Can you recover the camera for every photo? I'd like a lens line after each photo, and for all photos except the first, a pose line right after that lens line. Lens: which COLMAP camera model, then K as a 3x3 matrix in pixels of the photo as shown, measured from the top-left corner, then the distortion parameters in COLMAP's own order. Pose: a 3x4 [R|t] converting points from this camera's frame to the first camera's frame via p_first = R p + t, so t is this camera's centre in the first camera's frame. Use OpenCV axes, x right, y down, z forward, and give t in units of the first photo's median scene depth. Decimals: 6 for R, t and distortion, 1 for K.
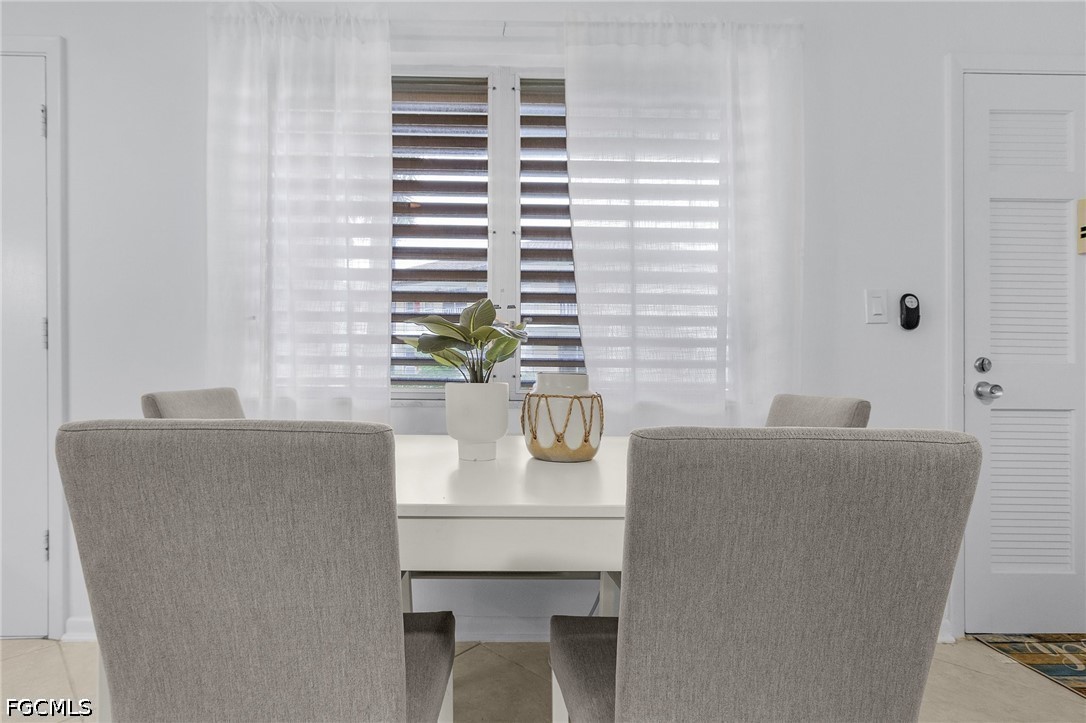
lens RADIAL K [[500.0, 0, 534.0], [0, 500.0, 370.9], [0, 0, 1]] dist [0.007218, -0.000240]
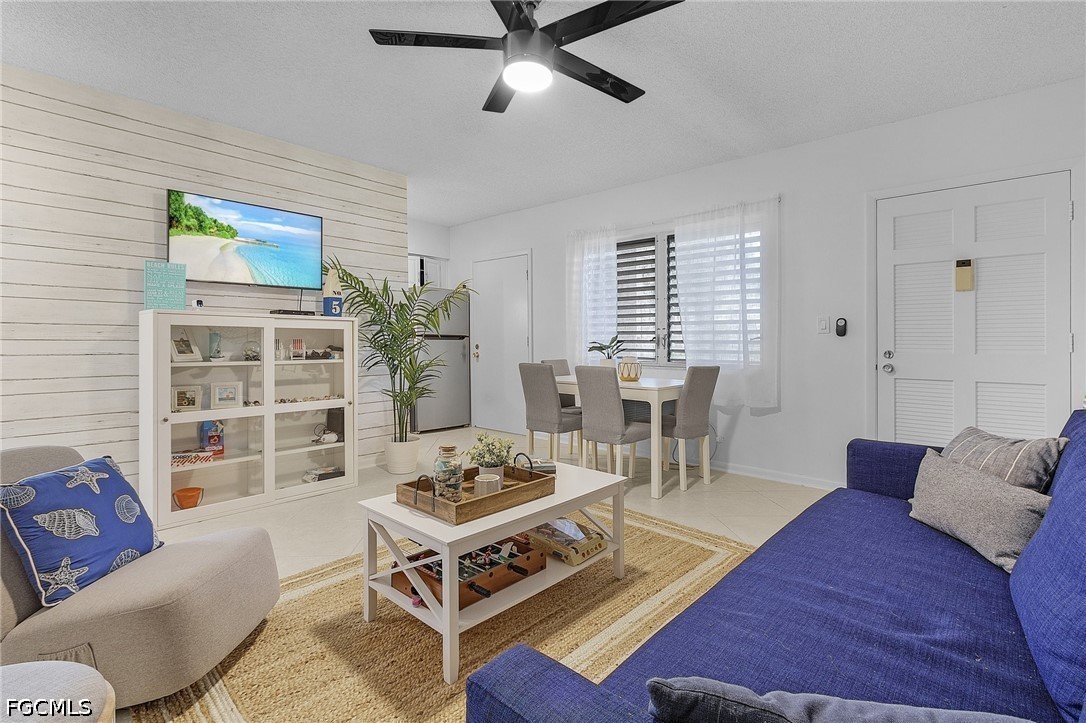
lens RADIAL K [[509.1, 0, 520.7], [0, 509.1, 348.1], [0, 0, 1]] dist [-0.006137, 0.001630]
pose [[0.713563, 0.003603, -0.700582, 1.250329], [0.003085, 0.999961, 0.008284, -0.055713], [0.700584, -0.008073, 0.713524, -1.323060]]
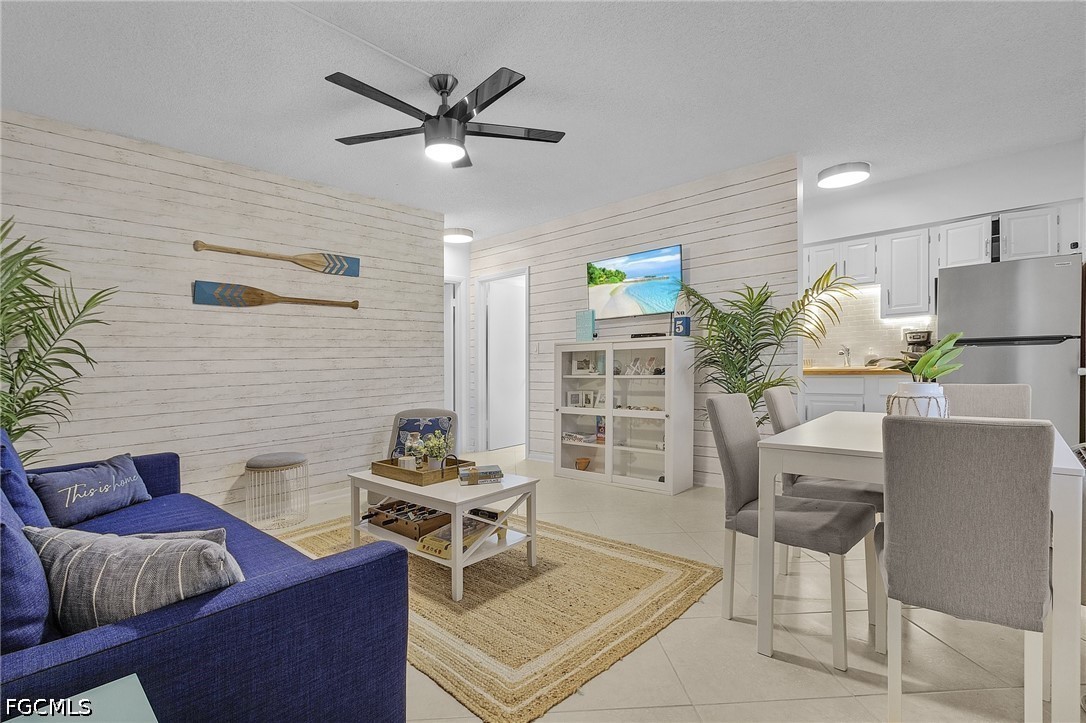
lens RADIAL K [[509.1, 0, 523.8], [0, 509.1, 356.1], [0, 0, 1]] dist [-0.006137, 0.001630]
pose [[-0.689389, 0.009547, -0.724328, 1.349836], [0.029304, 0.999462, -0.014717, -0.065679], [0.723798, -0.031371, -0.689298, 0.760442]]
